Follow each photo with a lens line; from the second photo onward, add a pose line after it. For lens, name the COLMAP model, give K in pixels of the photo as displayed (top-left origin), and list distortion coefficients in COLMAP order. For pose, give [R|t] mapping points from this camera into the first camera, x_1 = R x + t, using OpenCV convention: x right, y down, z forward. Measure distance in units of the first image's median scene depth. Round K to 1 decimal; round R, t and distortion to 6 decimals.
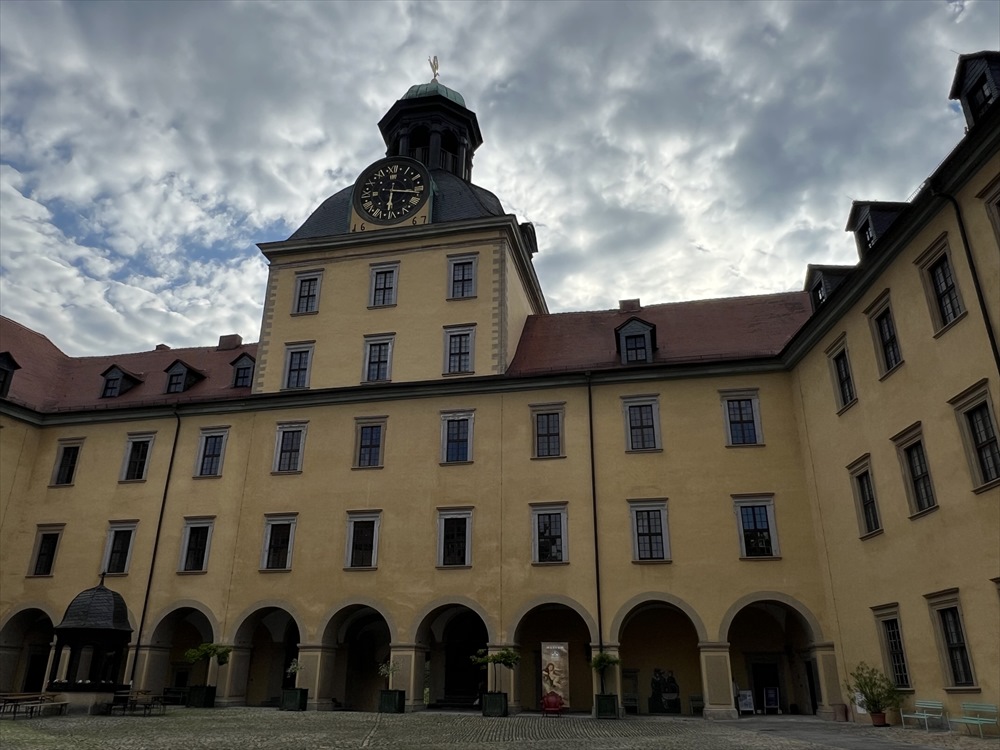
lens RADIAL K [[752.4, 0, 499.7], [0, 752.4, 377.3], [0, 0, 1]] dist [-0.007897, 0.023073]
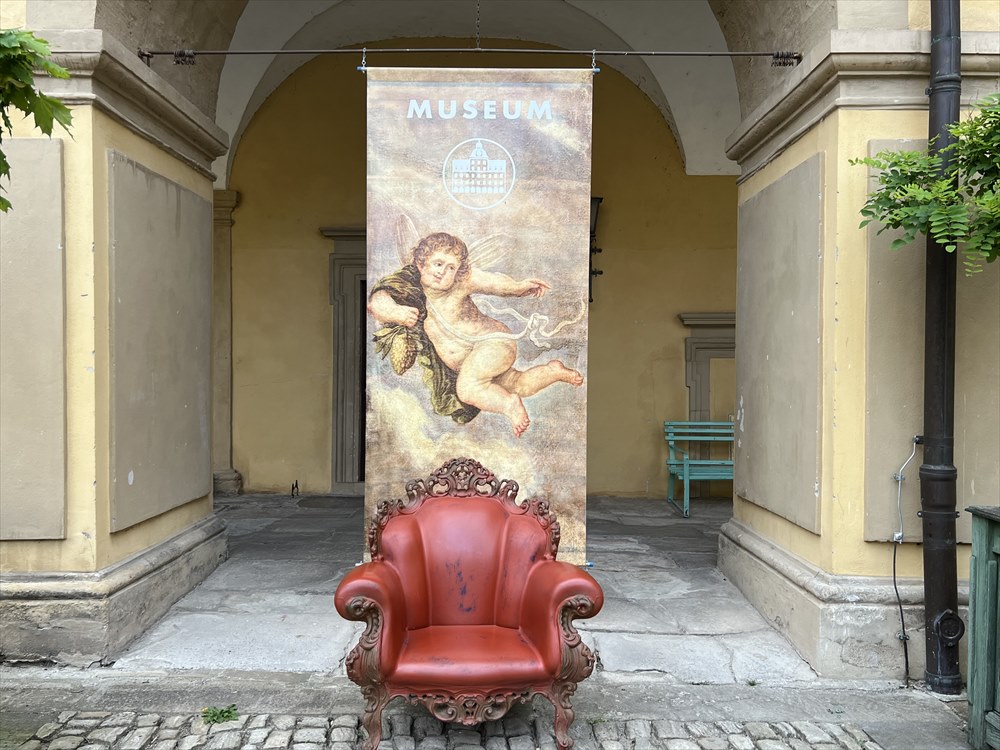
lens RADIAL K [[912.9, 0, 497.1], [0, 912.9, 377.6], [0, 0, 1]] dist [0.063165, -0.076093]
pose [[0.980365, -0.008240, 0.197021, 0.040524], [-0.068868, 0.921906, 0.381242, 0.293881], [-0.184776, -0.387325, 0.903237, 0.730042]]
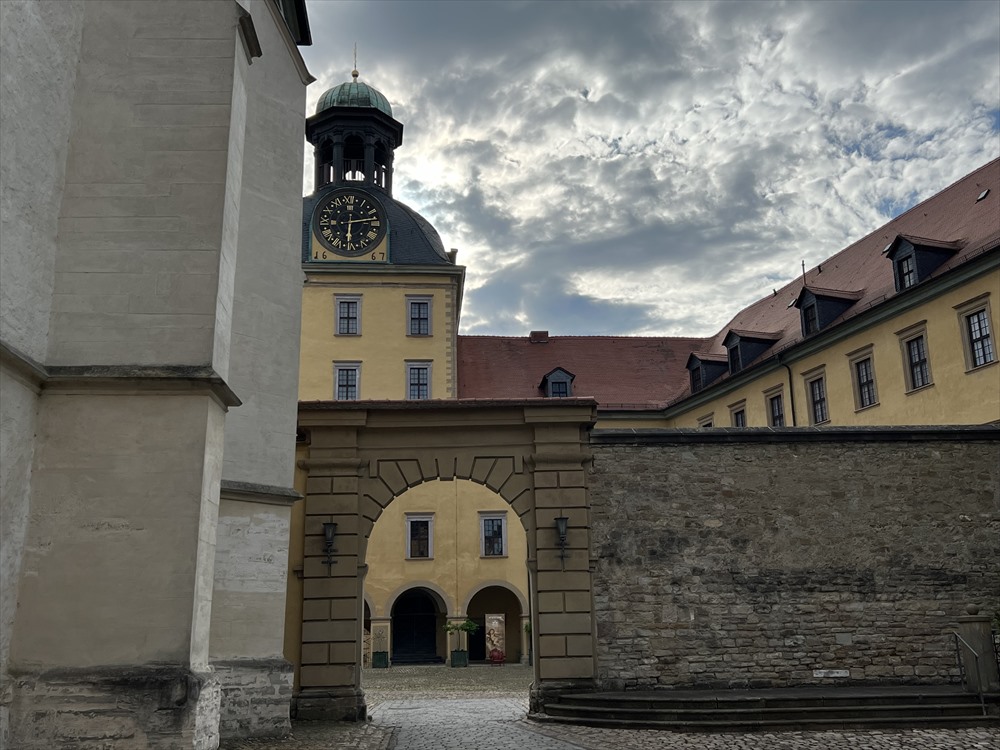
lens RADIAL K [[997.3, 0, 524.4], [0, 997.3, 374.8], [0, 0, 1]] dist [0.123334, 0.000000]
pose [[0.948250, 0.051086, 0.313388, -0.407093], [-0.092889, 0.988426, 0.119937, -0.261990], [-0.303634, -0.142840, 0.942021, -0.588886]]
